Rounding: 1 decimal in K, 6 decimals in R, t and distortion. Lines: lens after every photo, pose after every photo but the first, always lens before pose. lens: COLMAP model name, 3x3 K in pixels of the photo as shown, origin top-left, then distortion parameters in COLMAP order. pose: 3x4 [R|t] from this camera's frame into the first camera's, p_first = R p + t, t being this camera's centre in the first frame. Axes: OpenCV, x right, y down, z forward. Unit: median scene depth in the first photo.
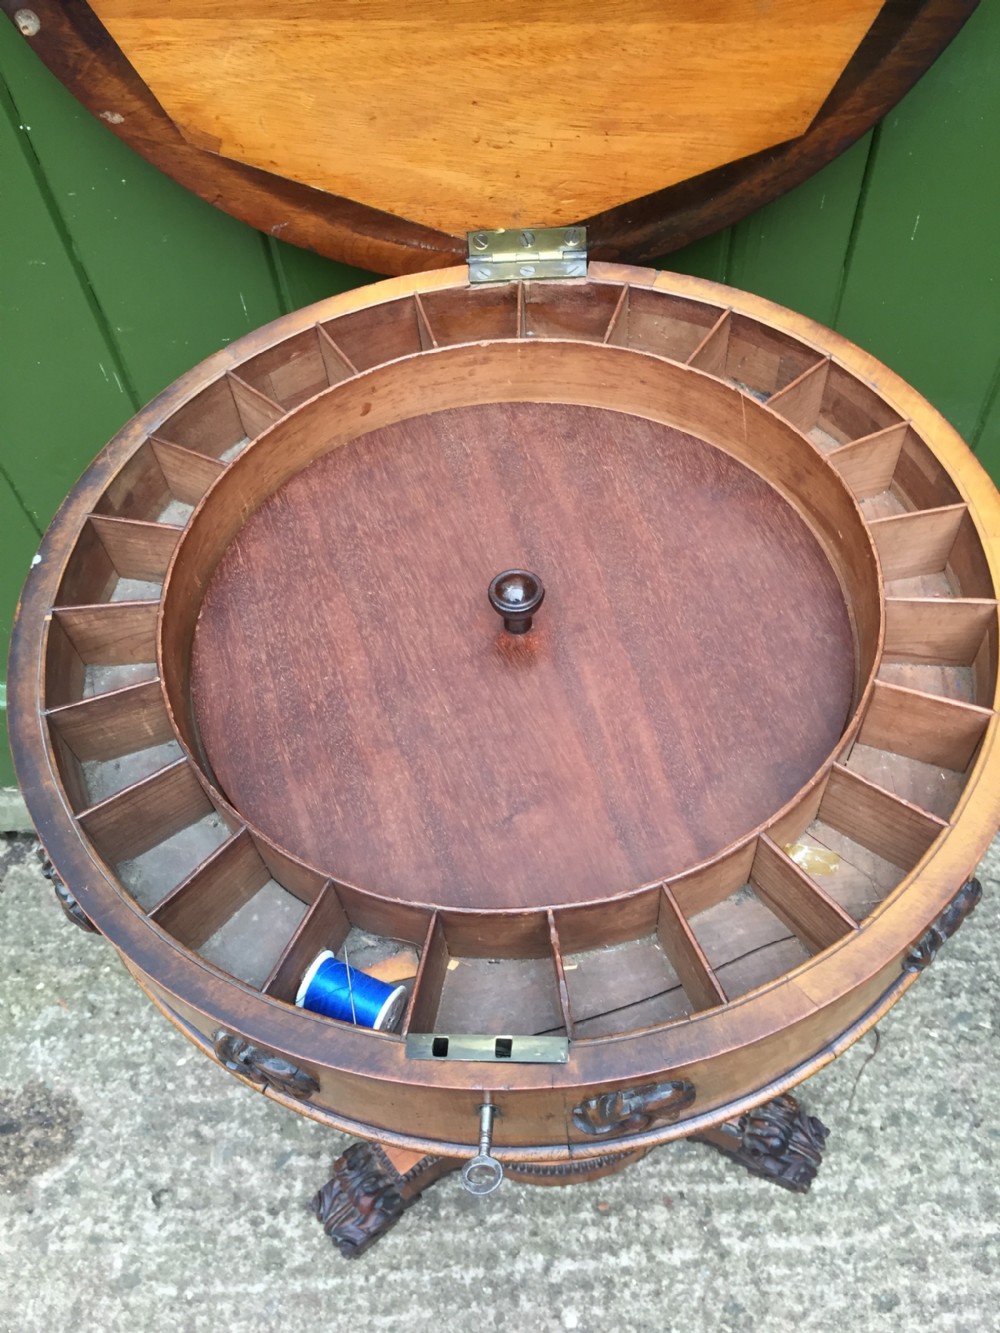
lens RADIAL K [[1169.1, 0, 495.1], [0, 1169.1, 677.3], [0, 0, 1]] dist [0.077244, -0.124299]
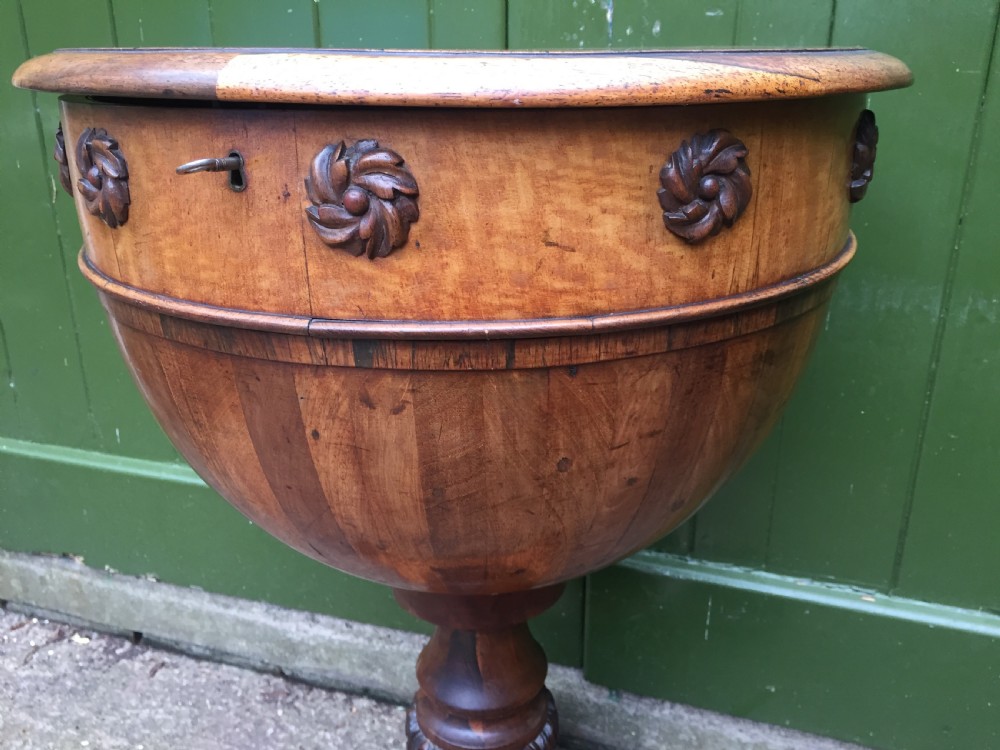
lens RADIAL K [[877.1, 0, 497.4], [0, 877.1, 367.4], [0, 0, 1]] dist [0.077244, -0.124299]
pose [[0.942115, 0.170210, -0.288873, 0.195610], [-0.304905, 0.793310, -0.526965, 0.345841], [0.139472, 0.584541, 0.799287, 0.190282]]
